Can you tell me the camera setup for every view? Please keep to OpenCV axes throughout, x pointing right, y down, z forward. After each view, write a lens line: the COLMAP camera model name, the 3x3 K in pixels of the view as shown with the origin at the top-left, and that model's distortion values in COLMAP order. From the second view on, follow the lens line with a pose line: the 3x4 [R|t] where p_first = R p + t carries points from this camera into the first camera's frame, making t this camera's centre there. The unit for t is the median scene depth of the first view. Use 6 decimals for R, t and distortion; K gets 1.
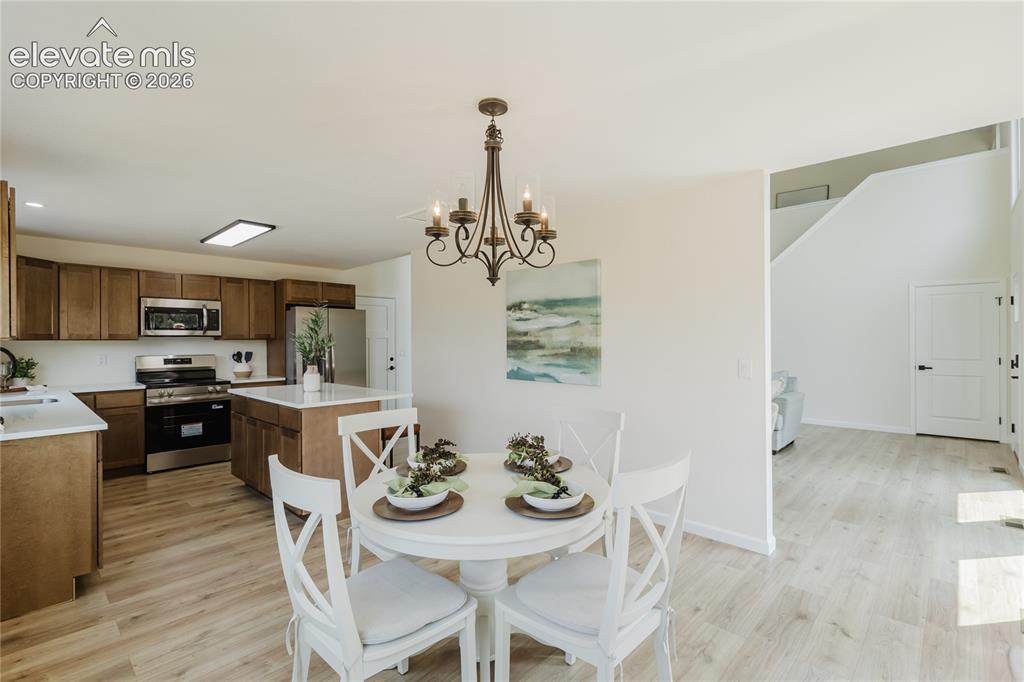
lens RADIAL K [[469.7, 0, 514.5], [0, 469.7, 342.0], [0, 0, 1]] dist [0.000001, 0.002374]
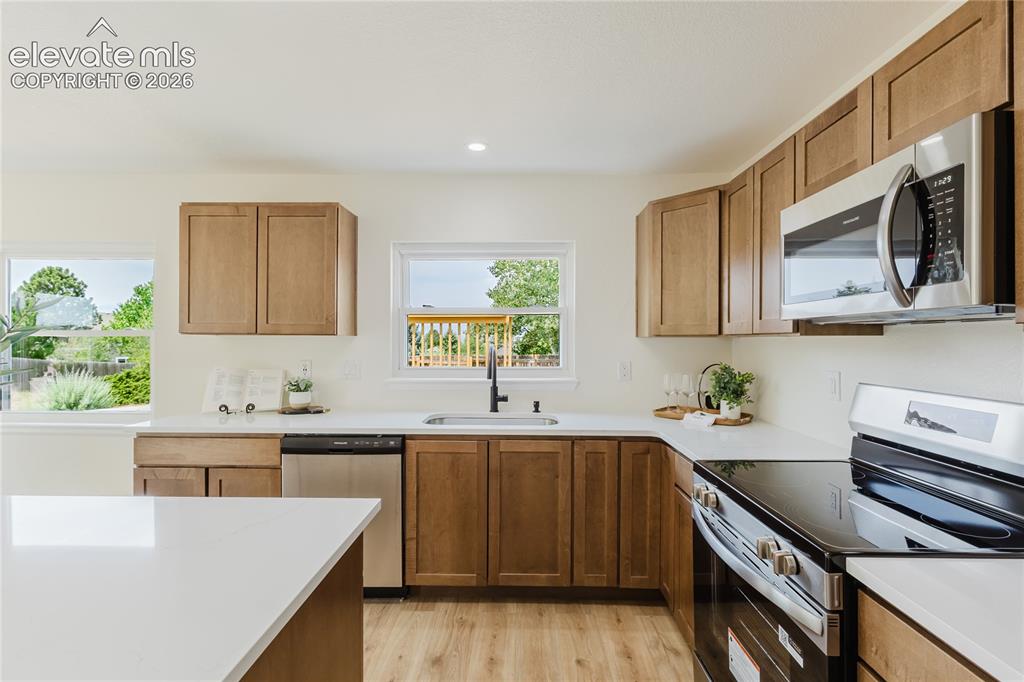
lens RADIAL K [[469.7, 0, 510.0], [0, 469.7, 343.4], [0, 0, 1]] dist [0.000001, 0.002374]
pose [[-0.747342, 0.006885, -0.664404, -0.463448], [0.000212, 0.999949, 0.010123, -0.001376], [0.664439, 0.007424, -0.747305, 1.250578]]
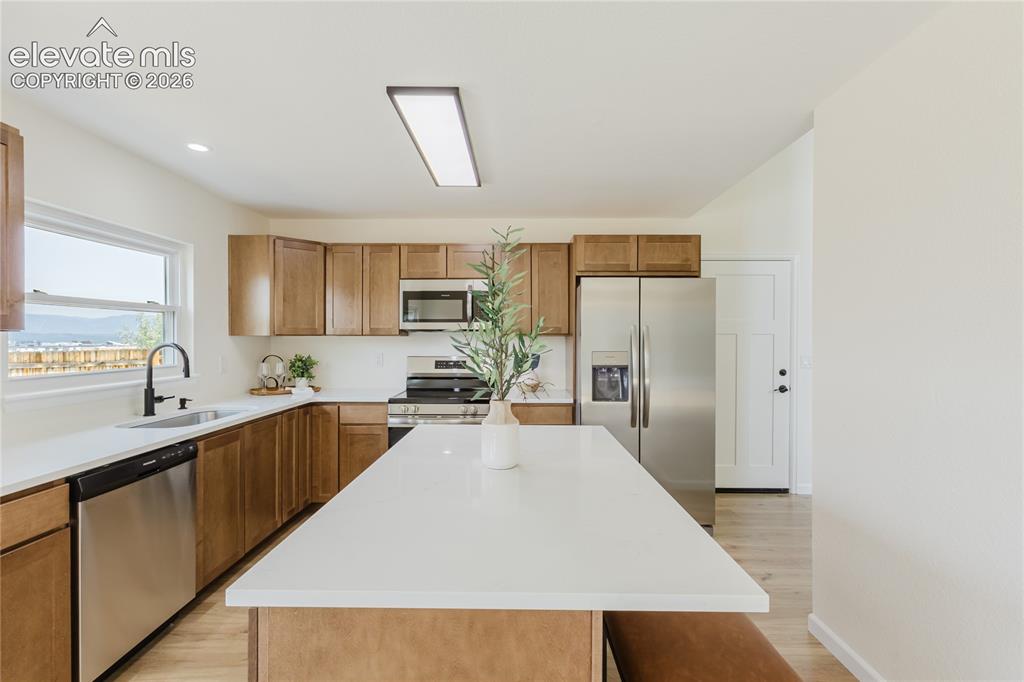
lens RADIAL K [[469.7, 0, 513.8], [0, 469.7, 341.6], [0, 0, 1]] dist [0.000001, 0.002374]
pose [[0.677031, 0.011100, -0.735871, -0.124734], [-0.007300, 0.999938, 0.008367, -0.002944], [0.735918, -0.000293, 0.677070, 0.692356]]
